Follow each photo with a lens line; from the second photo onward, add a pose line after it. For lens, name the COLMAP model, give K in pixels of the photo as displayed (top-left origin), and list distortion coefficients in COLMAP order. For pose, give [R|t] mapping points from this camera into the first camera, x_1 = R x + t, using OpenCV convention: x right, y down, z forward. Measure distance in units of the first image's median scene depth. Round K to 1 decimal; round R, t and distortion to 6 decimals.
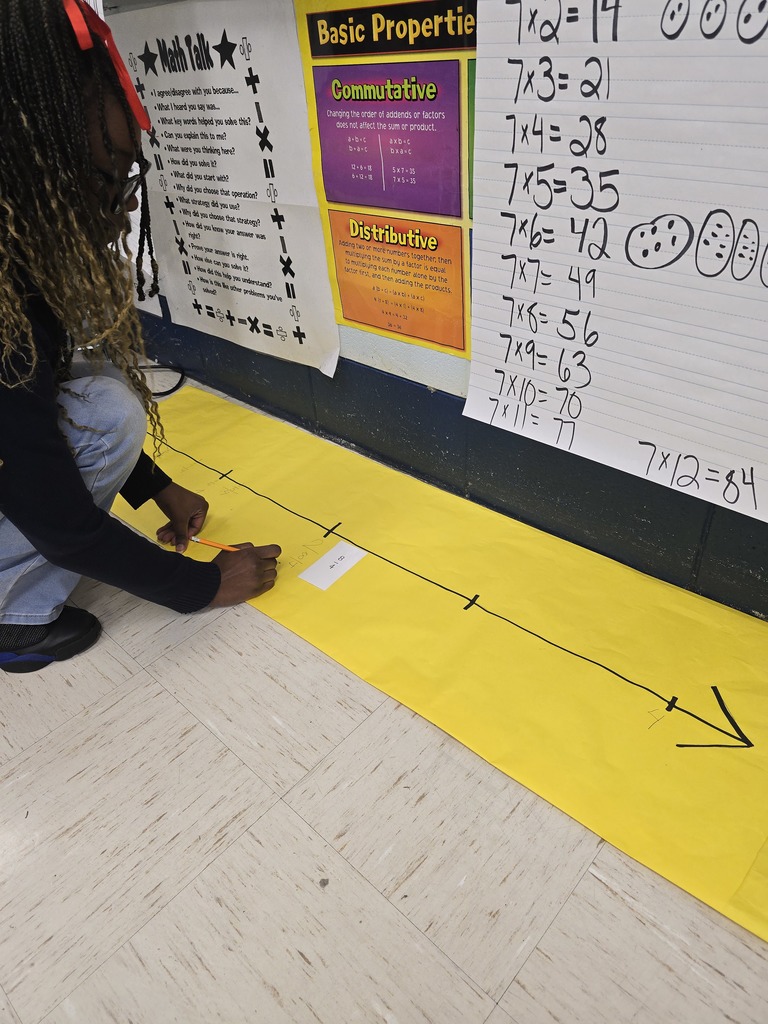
lens RADIAL K [[696.8, 0, 384.2], [0, 696.8, 503.7], [0, 0, 1]] dist [0.048780, -0.045359]
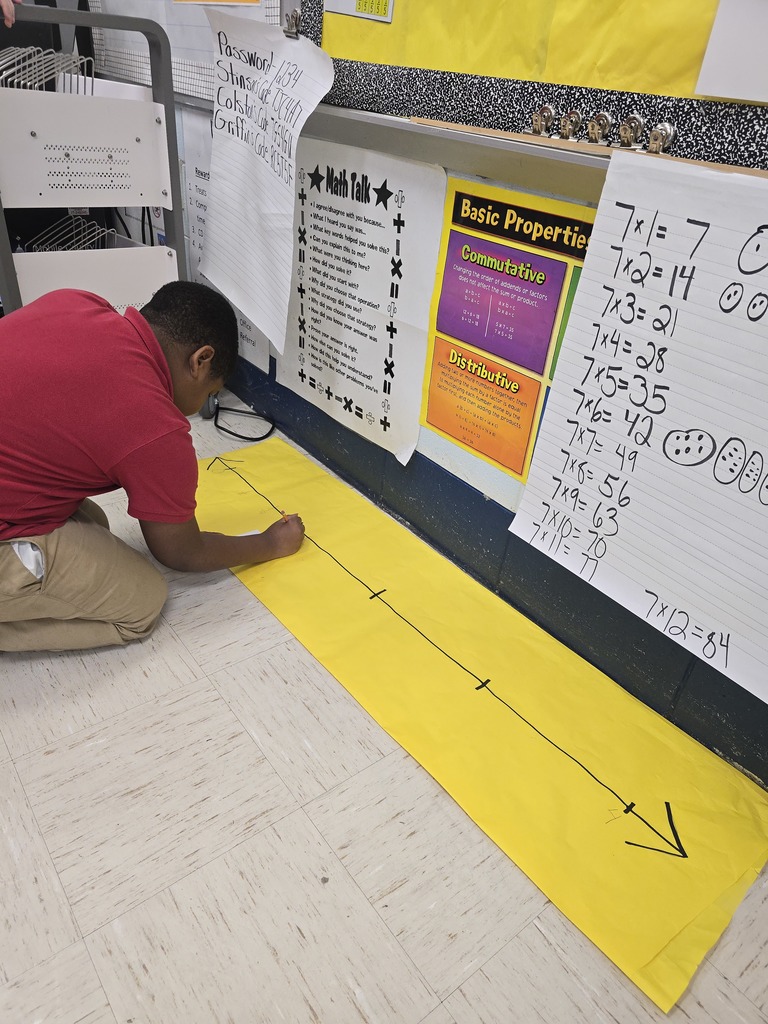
lens RADIAL K [[701.0, 0, 387.1], [0, 701.0, 516.3], [0, 0, 1]] dist [0.066143, -0.058666]
pose [[0.974332, 0.222177, -0.036248, -0.061008], [-0.223841, 0.973281, -0.051171, -0.045414], [0.023910, 0.057971, 0.998032, -0.247721]]
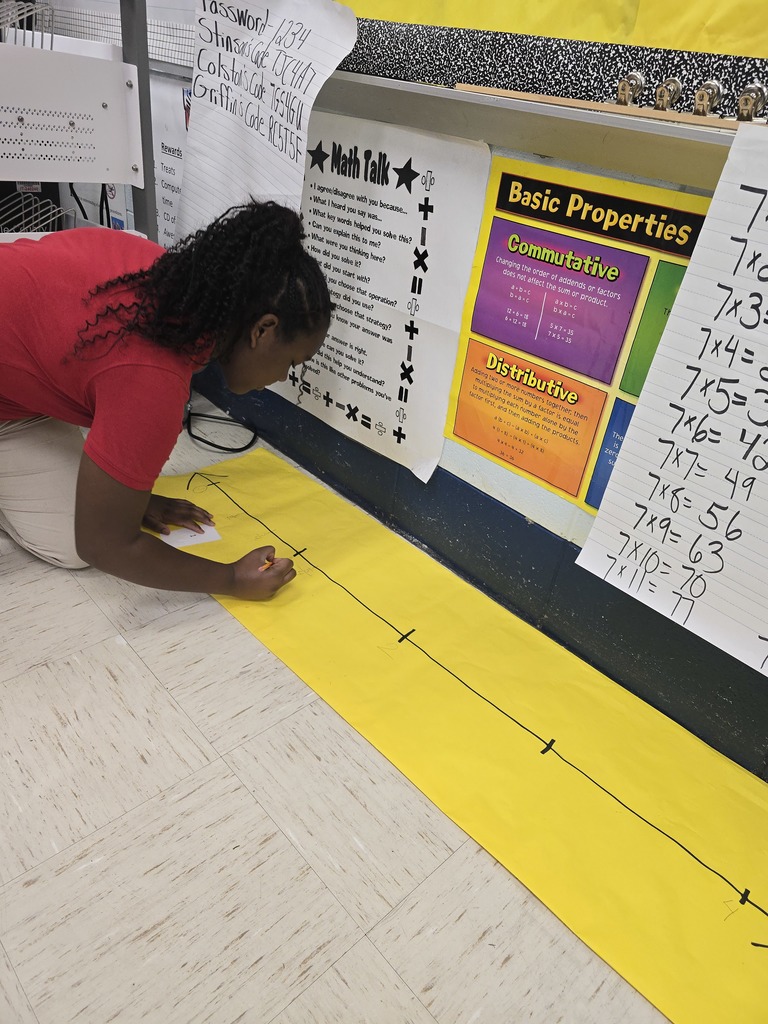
lens RADIAL K [[699.7, 0, 390.0], [0, 699.7, 496.7], [0, 0, 1]] dist [0.063361, -0.058803]
pose [[0.976920, 0.204435, 0.061921, -0.269957], [-0.198621, 0.976043, -0.088828, -0.086131], [-0.078597, 0.074479, 0.994120, -0.030598]]
